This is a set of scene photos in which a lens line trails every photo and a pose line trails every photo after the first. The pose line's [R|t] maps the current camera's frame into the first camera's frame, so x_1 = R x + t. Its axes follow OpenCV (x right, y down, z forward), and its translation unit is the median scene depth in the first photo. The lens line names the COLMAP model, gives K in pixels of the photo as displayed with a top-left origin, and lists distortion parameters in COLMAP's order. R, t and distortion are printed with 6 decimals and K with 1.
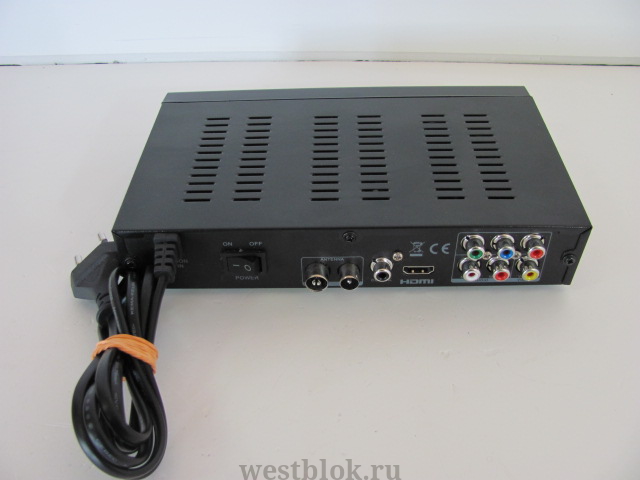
lens RADIAL K [[666.9, 0, 320.6], [0, 666.9, 233.3], [0, 0, 1]] dist [-0.138595, 0.000000]
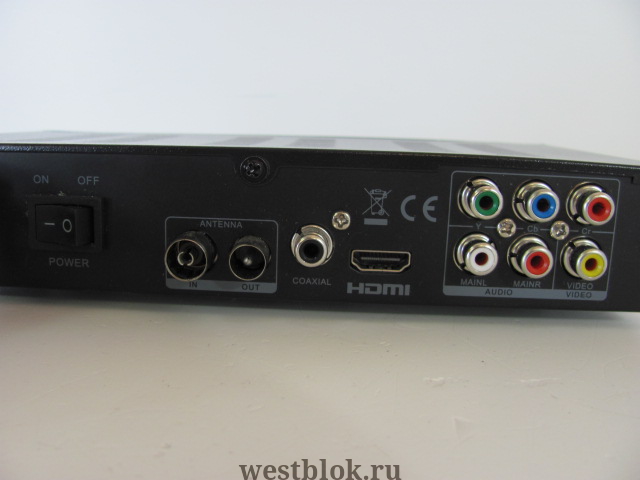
lens RADIAL K [[666.9, 0, 319.4], [0, 666.9, 239.5], [0, 0, 1]] dist [-0.138595, 0.000000]
pose [[0.997970, 0.063524, -0.004529, 0.101221], [-0.056632, 0.852656, -0.519394, 0.329894], [-0.029133, 0.518597, 0.854523, 0.546030]]
